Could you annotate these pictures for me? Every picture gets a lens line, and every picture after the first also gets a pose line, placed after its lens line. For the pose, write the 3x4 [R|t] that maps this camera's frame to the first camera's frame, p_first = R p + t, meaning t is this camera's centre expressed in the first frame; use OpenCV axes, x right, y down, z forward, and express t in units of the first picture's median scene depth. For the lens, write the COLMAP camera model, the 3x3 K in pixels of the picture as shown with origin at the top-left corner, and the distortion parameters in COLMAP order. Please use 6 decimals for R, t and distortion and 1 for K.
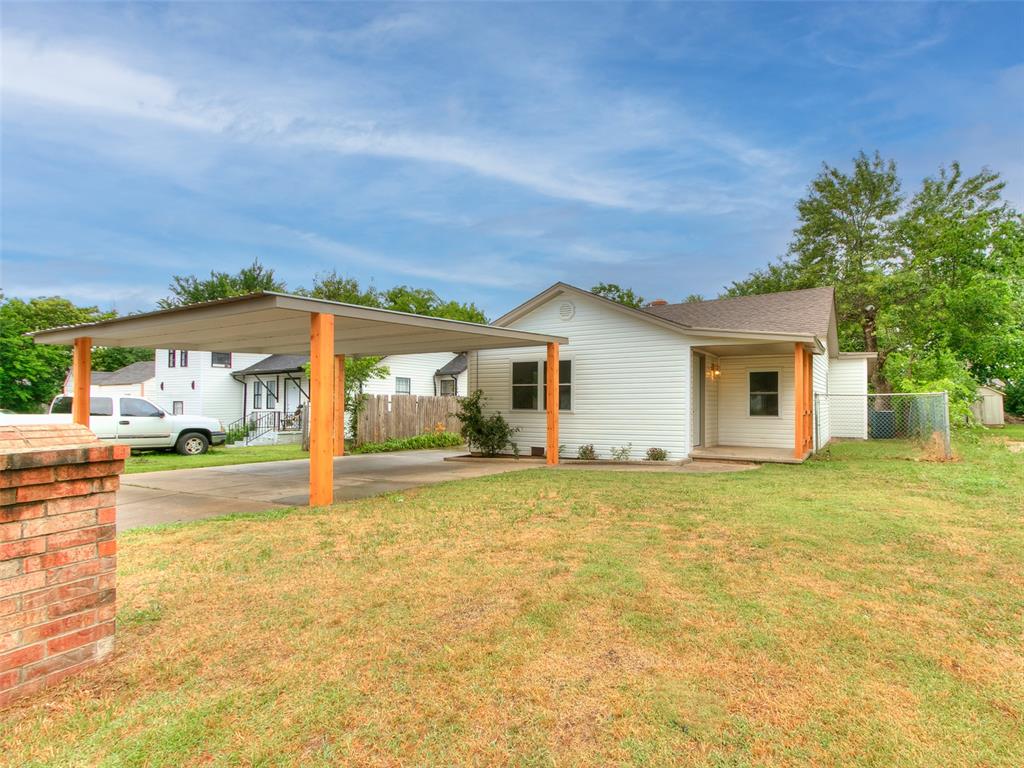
lens RADIAL K [[532.2, 0, 512.0], [0, 532.2, 384.0], [0, 0, 1]] dist [-0.000856, 0.001052]
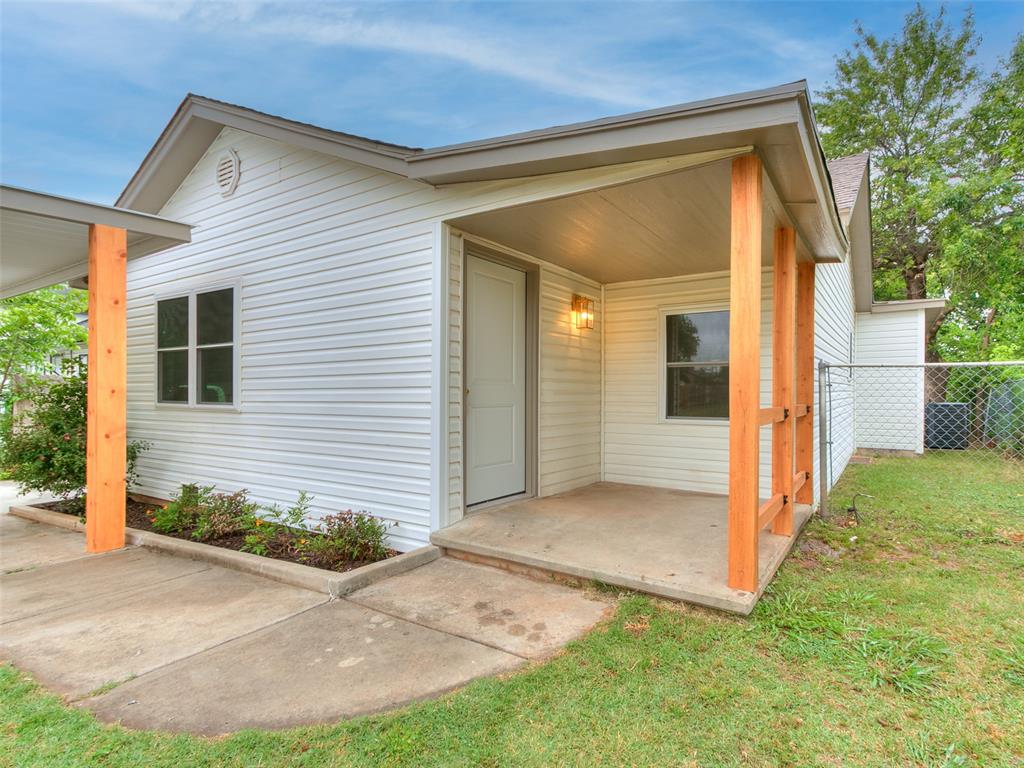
lens RADIAL K [[532.2, 0, 512.0], [0, 532.2, 384.0], [0, 0, 1]] dist [-0.000856, 0.001052]
pose [[0.999308, -0.000849, -0.037195, 0.347825], [0.002045, 0.999481, 0.032135, 0.019024], [0.037149, -0.032189, 0.998791, 0.582223]]
